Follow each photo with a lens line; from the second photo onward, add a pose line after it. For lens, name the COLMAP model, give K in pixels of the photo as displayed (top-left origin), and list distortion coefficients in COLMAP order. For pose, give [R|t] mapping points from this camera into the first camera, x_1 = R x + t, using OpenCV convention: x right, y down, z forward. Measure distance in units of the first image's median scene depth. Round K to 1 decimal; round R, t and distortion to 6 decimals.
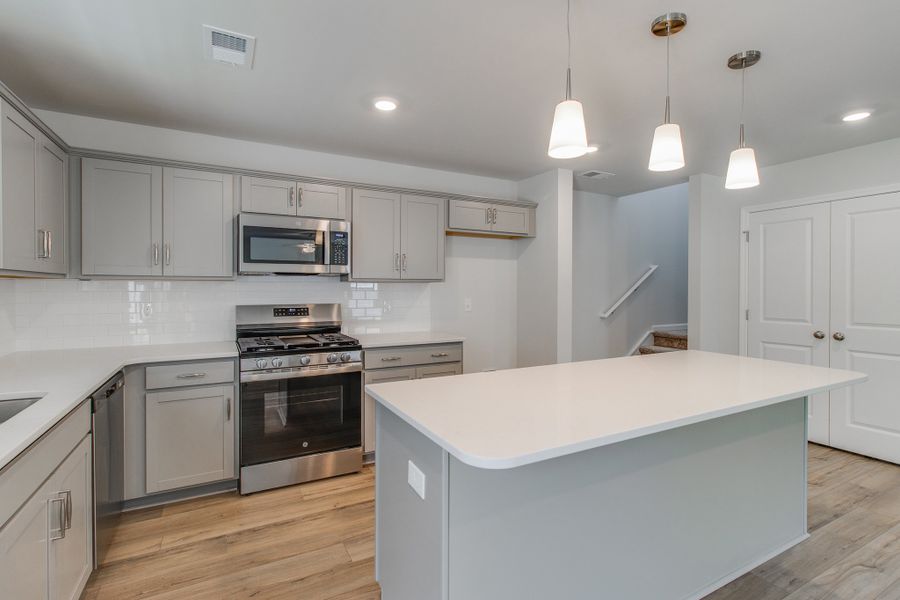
lens RADIAL K [[418.2, 0, 449.2], [0, 418.2, 292.4], [0, 0, 1]] dist [0.005278, 0.001887]
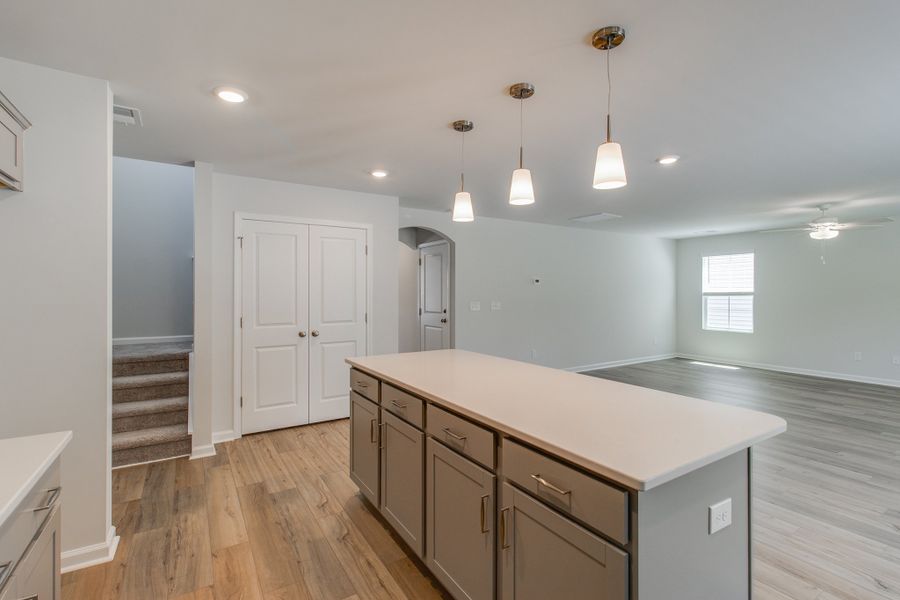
lens RADIAL K [[418.2, 0, 460.7], [0, 418.2, 285.7], [0, 0, 1]] dist [0.005278, 0.001887]
pose [[-0.087918, 0.018916, 0.995948, -0.386727], [0.006078, 0.999811, -0.018452, -0.013065], [-0.996109, 0.004431, -0.088017, 0.711894]]
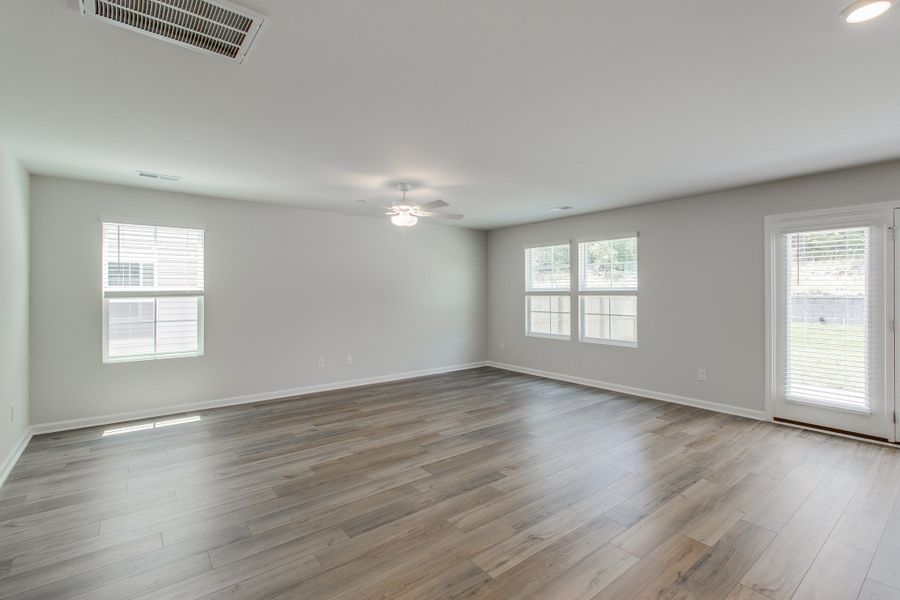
lens RADIAL K [[418.2, 0, 457.1], [0, 418.2, 297.3], [0, 0, 1]] dist [0.005278, 0.001887]
pose [[-0.983440, 0.007283, -0.181090, 1.142777], [0.003361, 0.999753, 0.021959, -0.016766], [0.181205, 0.020987, -0.983221, 0.508027]]
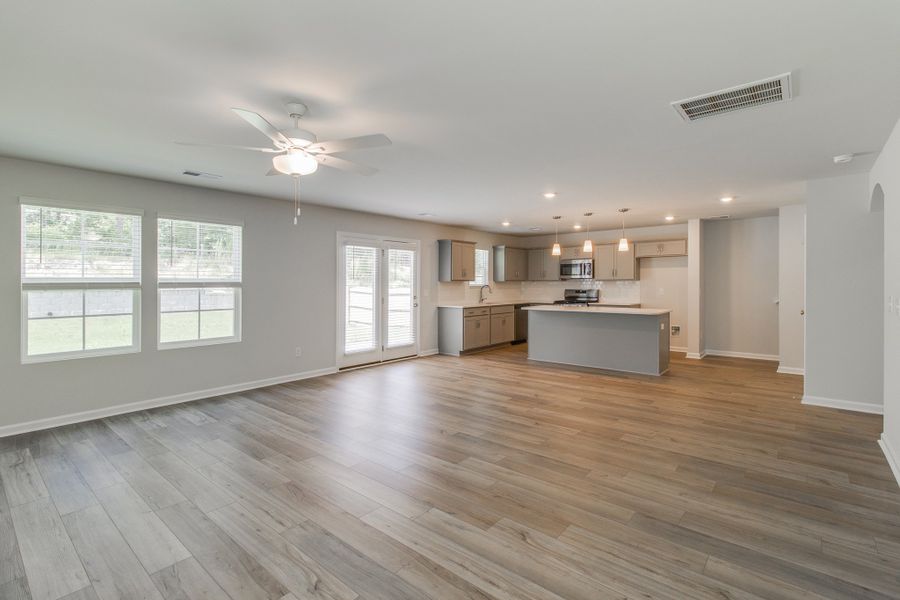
lens RADIAL K [[418.2, 0, 453.6], [0, 418.2, 295.0], [0, 0, 1]] dist [0.005278, 0.001887]
pose [[0.368282, 0.027573, -0.929305, 1.928191], [-0.005957, 0.999610, 0.027298, -0.004472], [0.929695, -0.004518, 0.368302, -0.830901]]
